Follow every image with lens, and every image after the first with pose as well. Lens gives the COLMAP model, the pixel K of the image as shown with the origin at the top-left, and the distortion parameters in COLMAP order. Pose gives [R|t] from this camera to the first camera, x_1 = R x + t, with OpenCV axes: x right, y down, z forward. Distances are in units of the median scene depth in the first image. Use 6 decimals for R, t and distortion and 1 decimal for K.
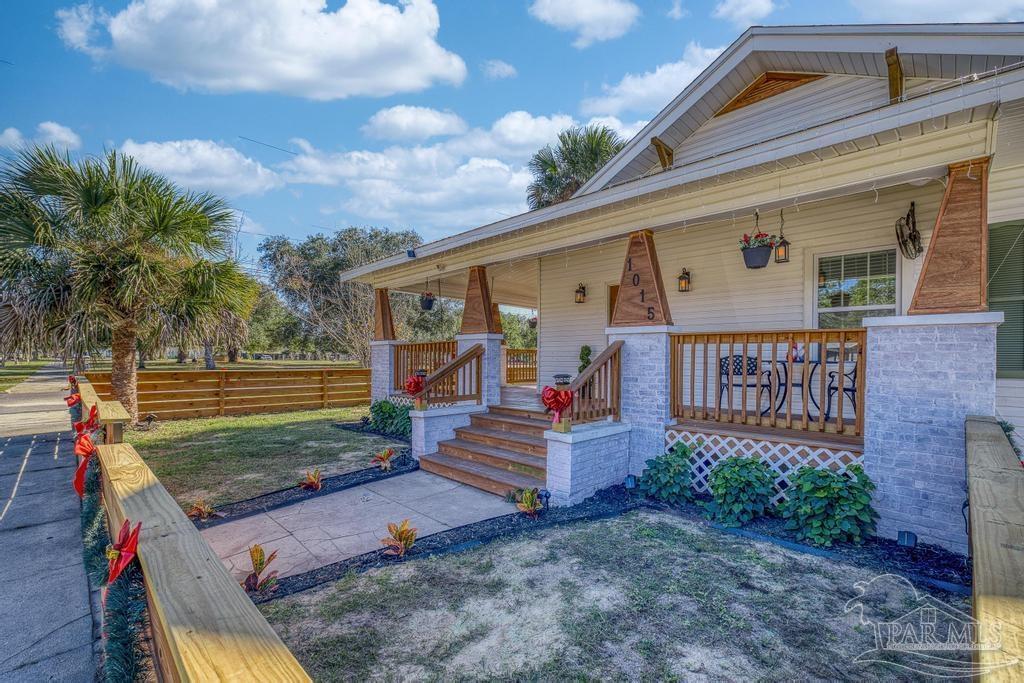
lens RADIAL K [[432.3, 0, 510.4], [0, 432.3, 355.7], [0, 0, 1]] dist [0.001068, -0.000032]
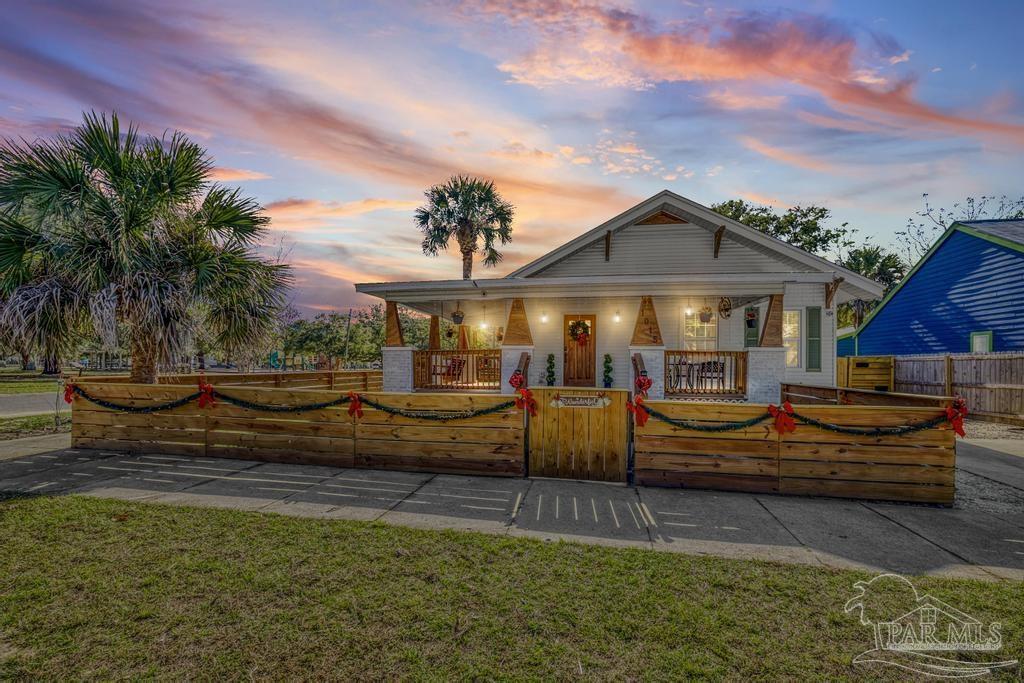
lens RADIAL K [[432.3, 0, 510.4], [0, 432.3, 355.7], [0, 0, 1]] dist [0.001068, -0.000032]
pose [[0.834836, 0.010002, 0.550408, -0.854240], [-0.006850, 0.999946, -0.007782, -0.003543], [-0.550457, 0.002727, 0.834859, -0.179783]]
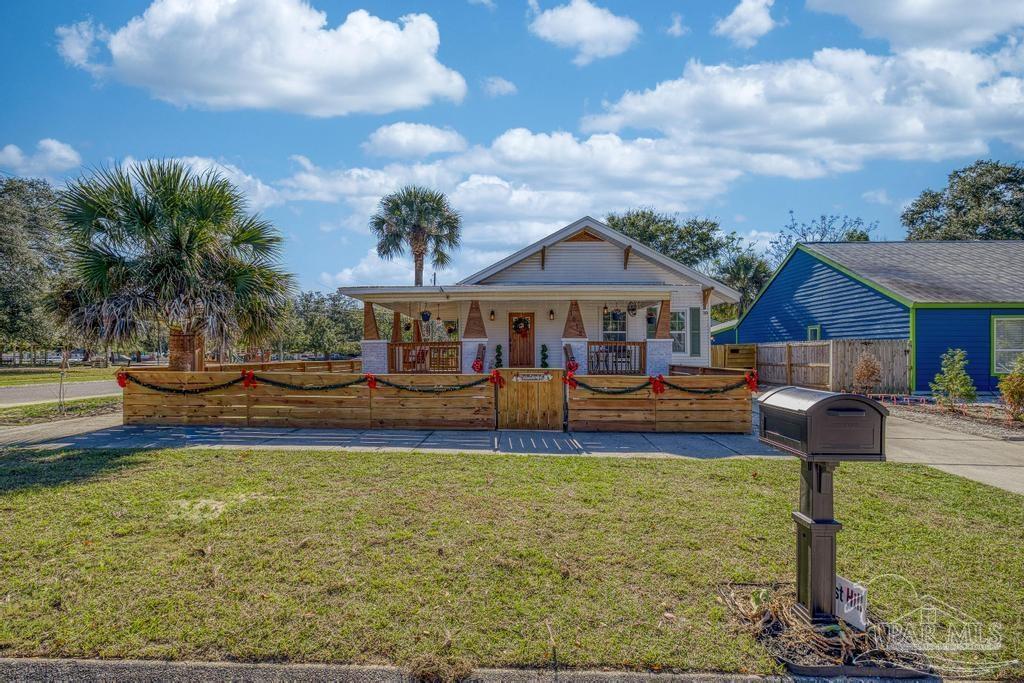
lens RADIAL K [[420.0, 0, 503.7], [0, 420.0, 344.0], [0, 0, 1]] dist [-0.001776, -0.000084]
pose [[0.748779, 0.005853, 0.662794, -1.099792], [0.002587, 0.999928, -0.011753, -0.004110], [-0.662815, 0.010515, 0.748709, -0.372673]]
